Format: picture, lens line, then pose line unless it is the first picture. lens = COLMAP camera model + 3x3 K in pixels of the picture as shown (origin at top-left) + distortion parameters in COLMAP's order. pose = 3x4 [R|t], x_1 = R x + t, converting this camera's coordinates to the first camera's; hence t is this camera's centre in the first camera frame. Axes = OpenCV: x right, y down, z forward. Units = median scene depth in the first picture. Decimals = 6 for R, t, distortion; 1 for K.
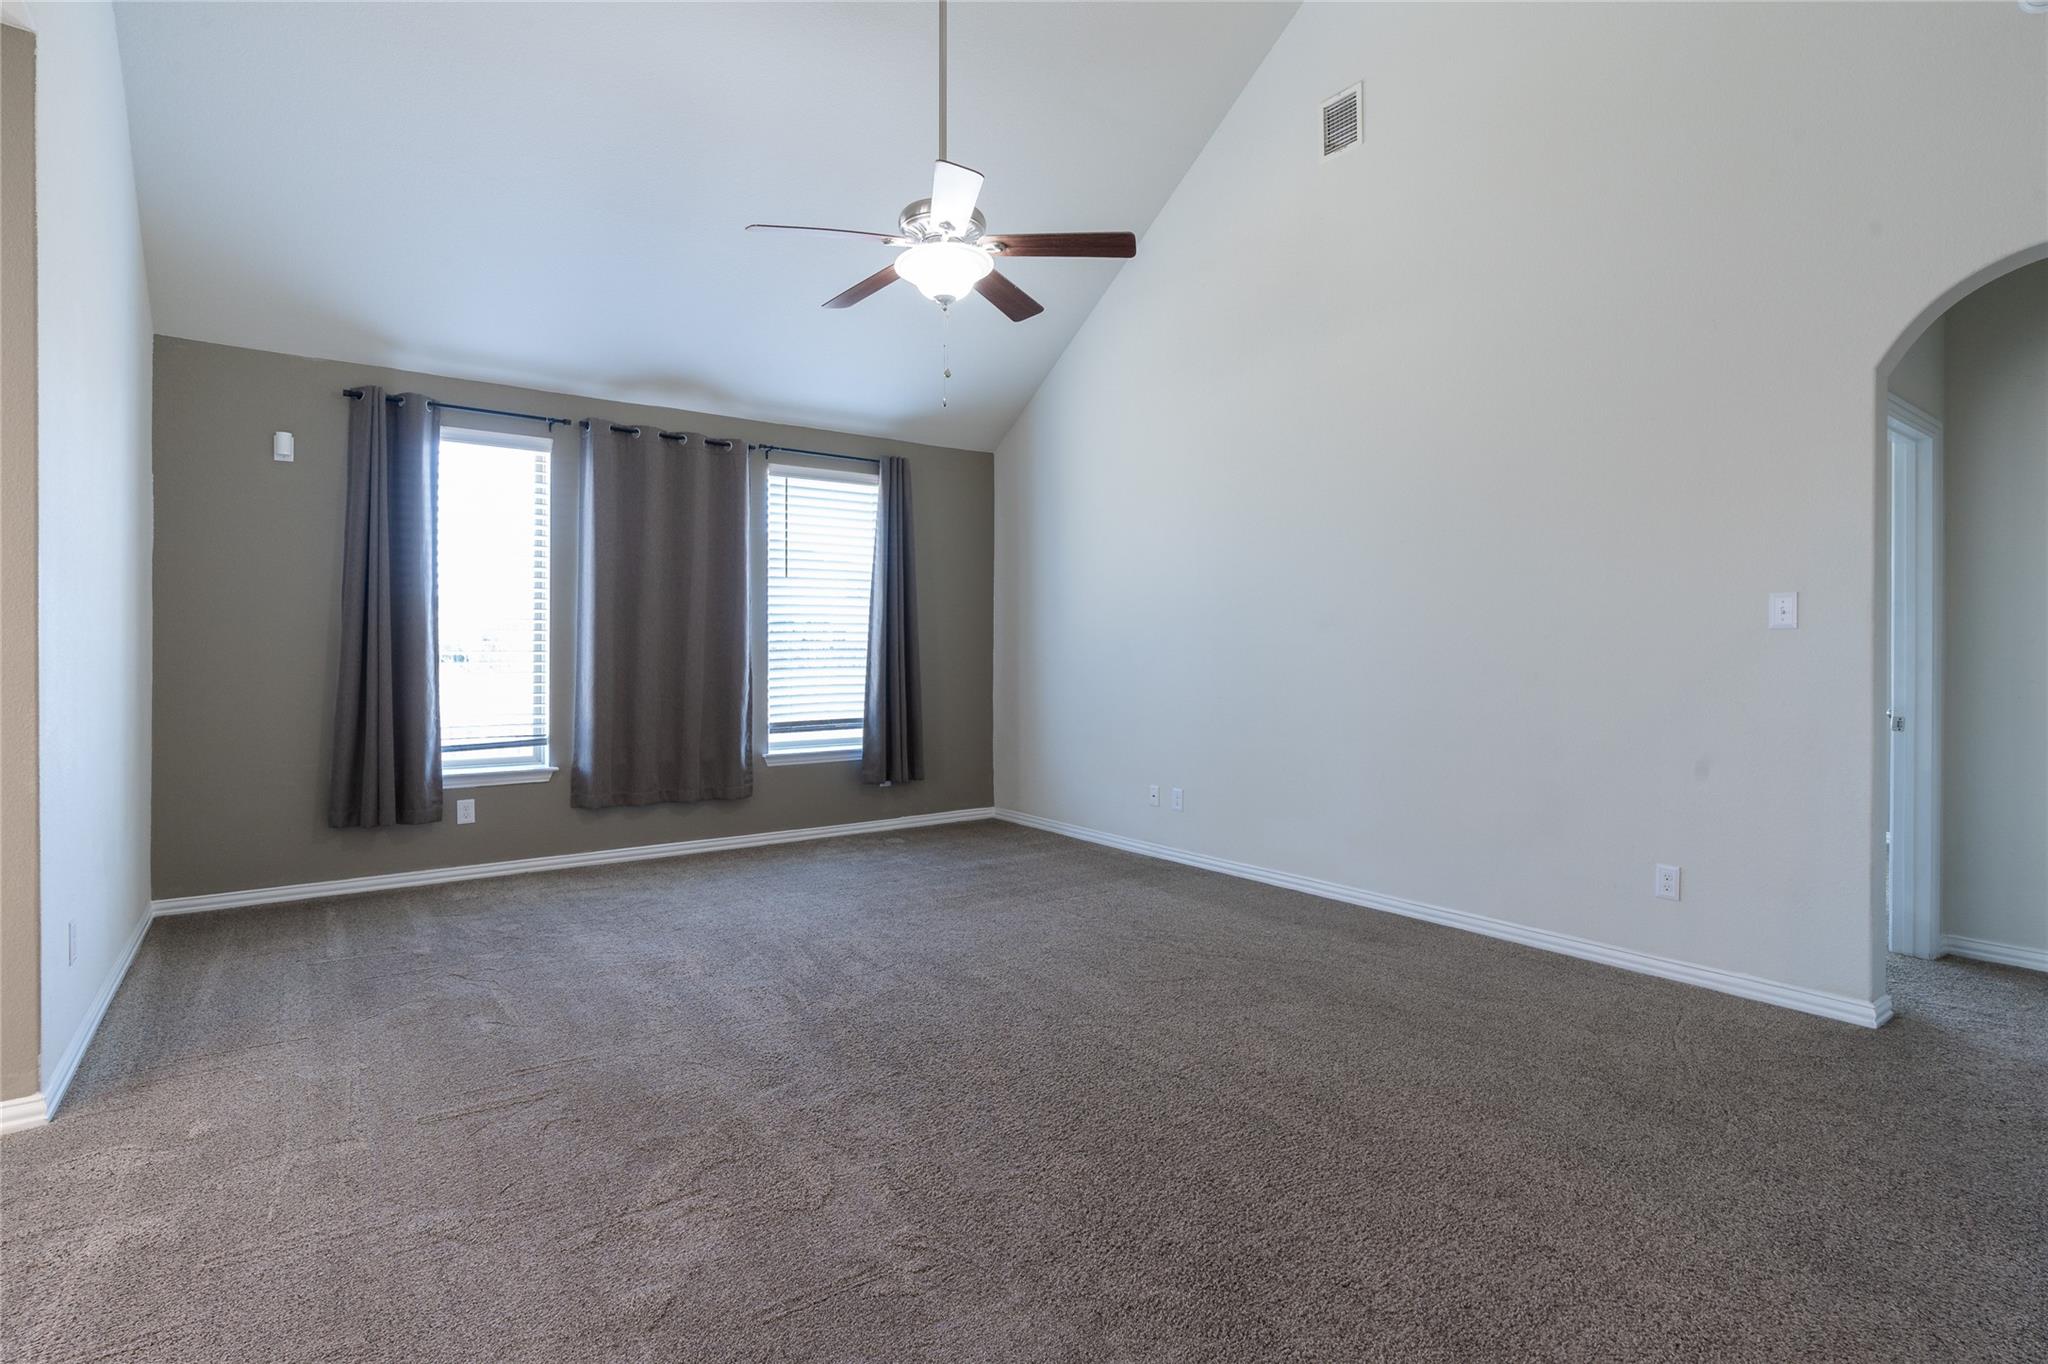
lens RADIAL K [[1001.2, 0, 1019.8], [0, 1001.2, 649.0], [0, 0, 1]] dist [-0.000554, -0.000310]
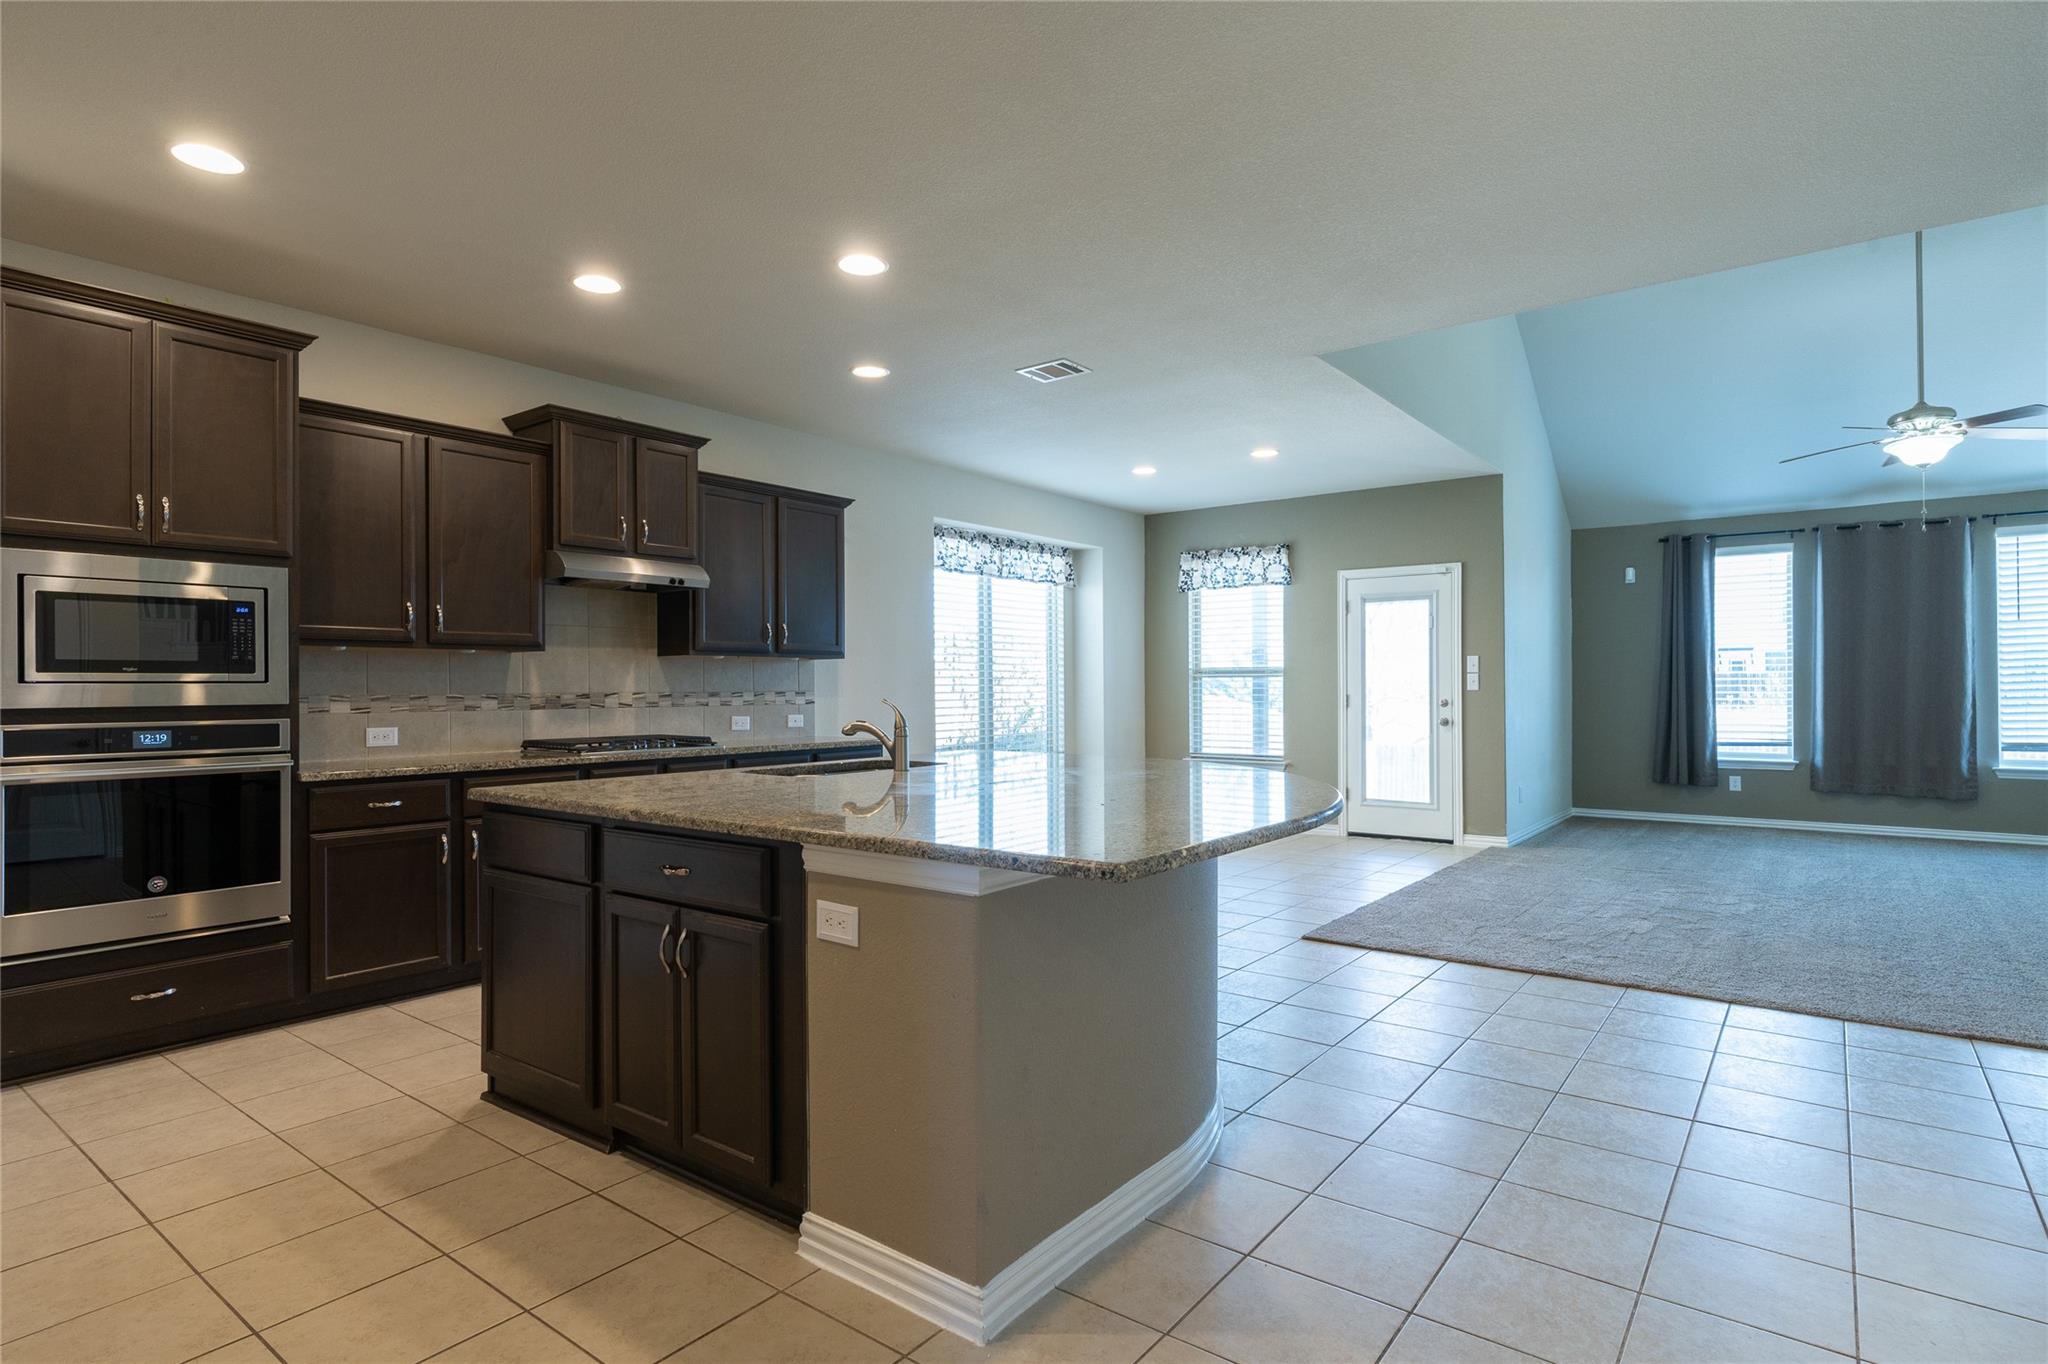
lens RADIAL K [[1048.3, 0, 1035.2], [0, 1048.3, 682.7], [0, 0, 1]] dist [-0.004529, -0.000877]
pose [[0.289590, -0.007804, -0.957119, 0.695963], [0.006567, 0.999959, -0.006167, 0.002214], [0.957128, -0.004499, 0.289630, -0.537647]]
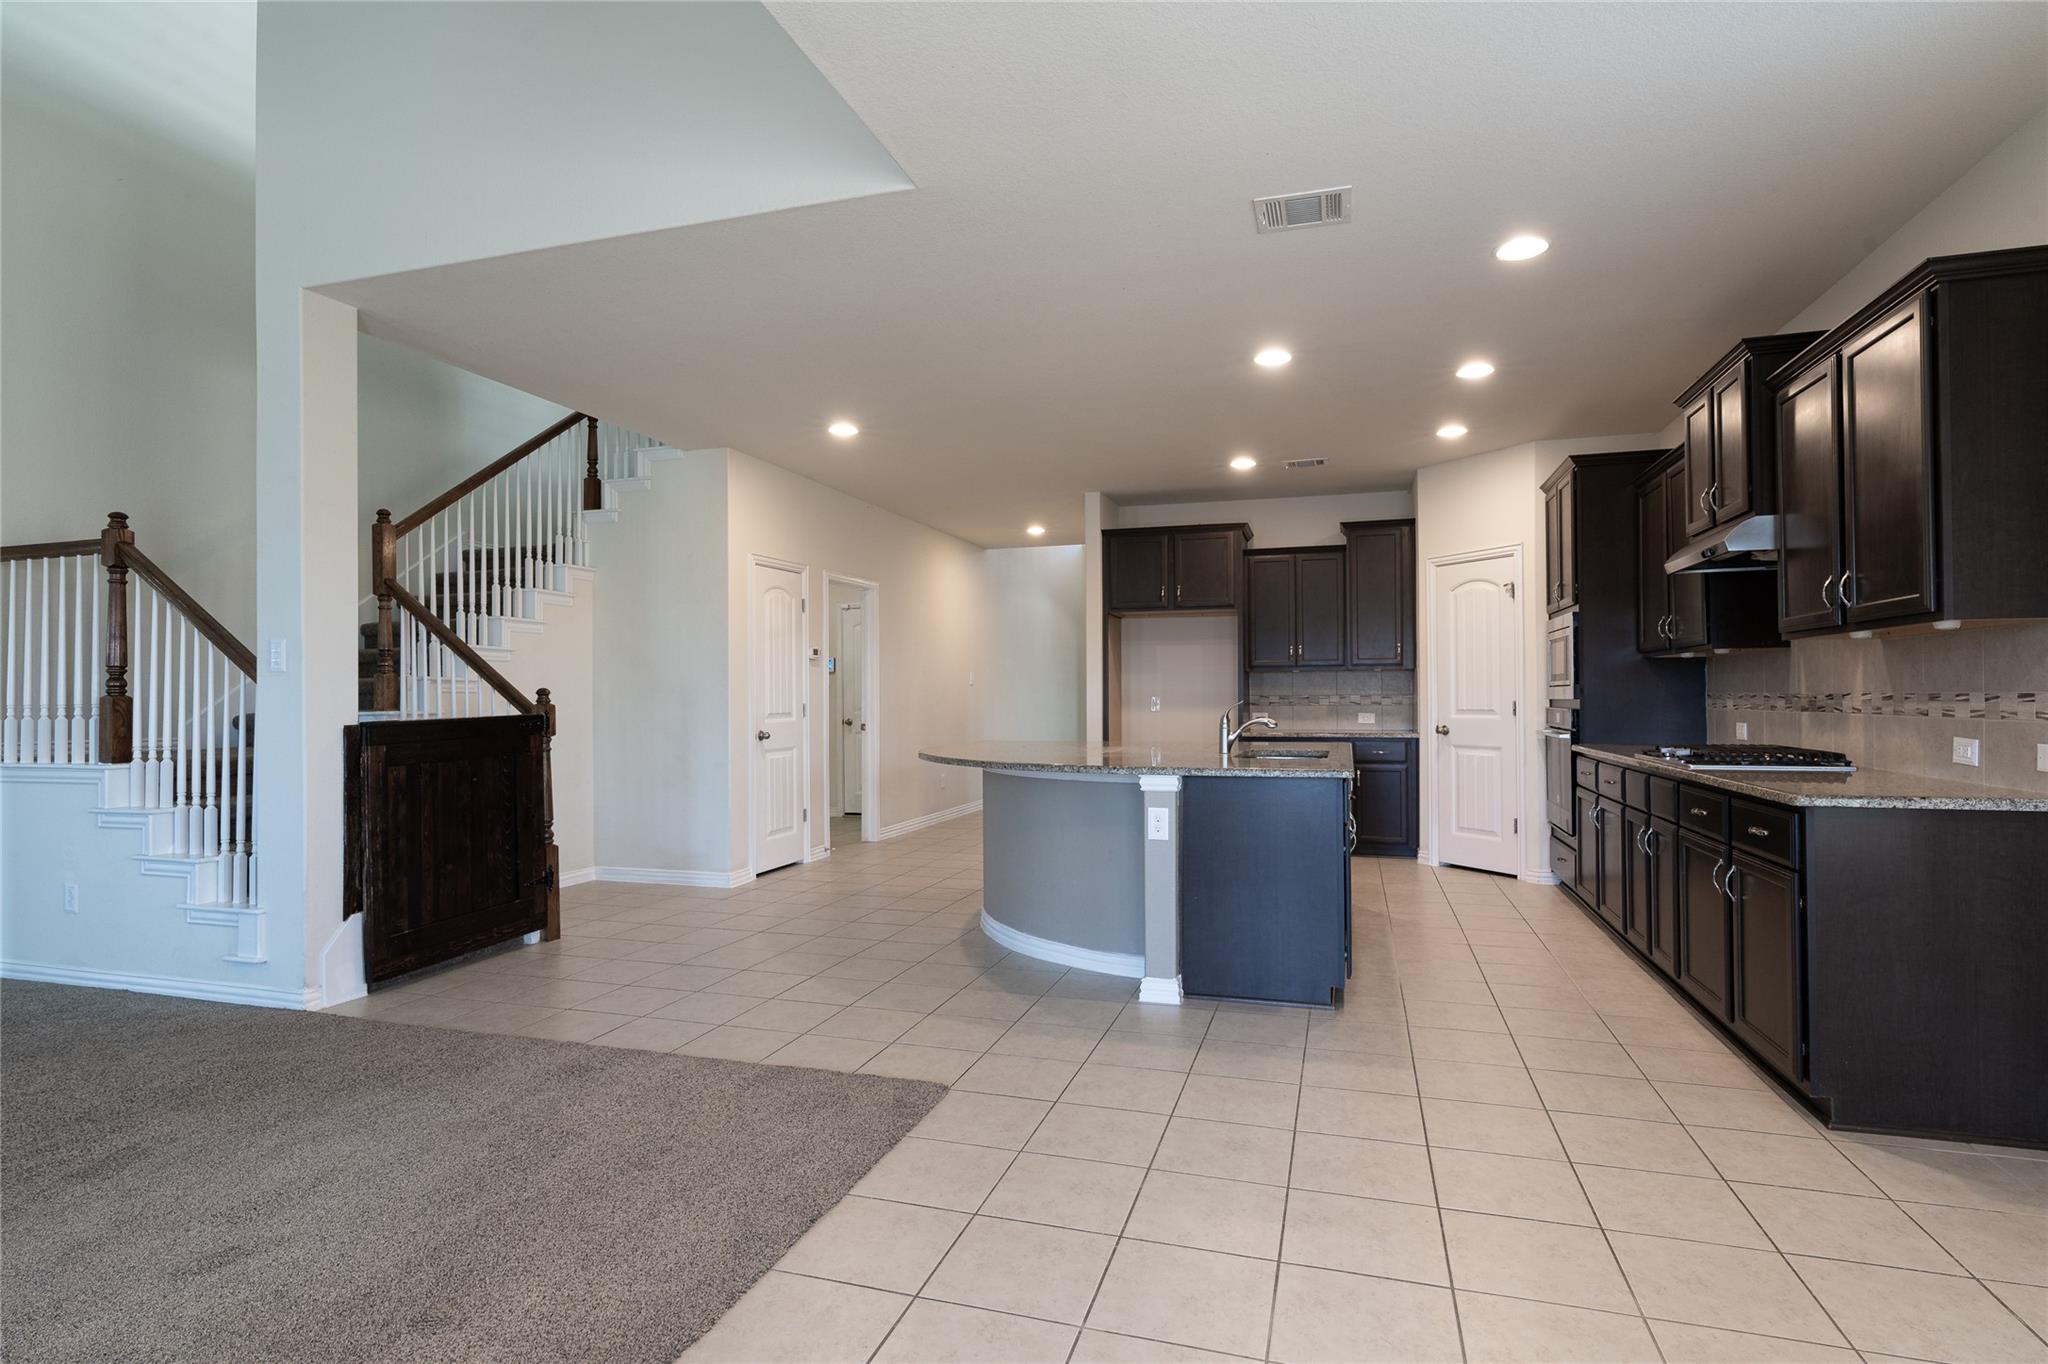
lens RADIAL K [[1027.1, 0, 1029.8], [0, 1027.1, 685.6], [0, 0, 1]] dist [-0.002208, -0.000294]
pose [[-0.599595, 0.008415, 0.800259, -0.553796], [0.002604, 0.999960, -0.008564, 0.002636], [-0.800299, -0.003051, -0.599593, 0.226849]]
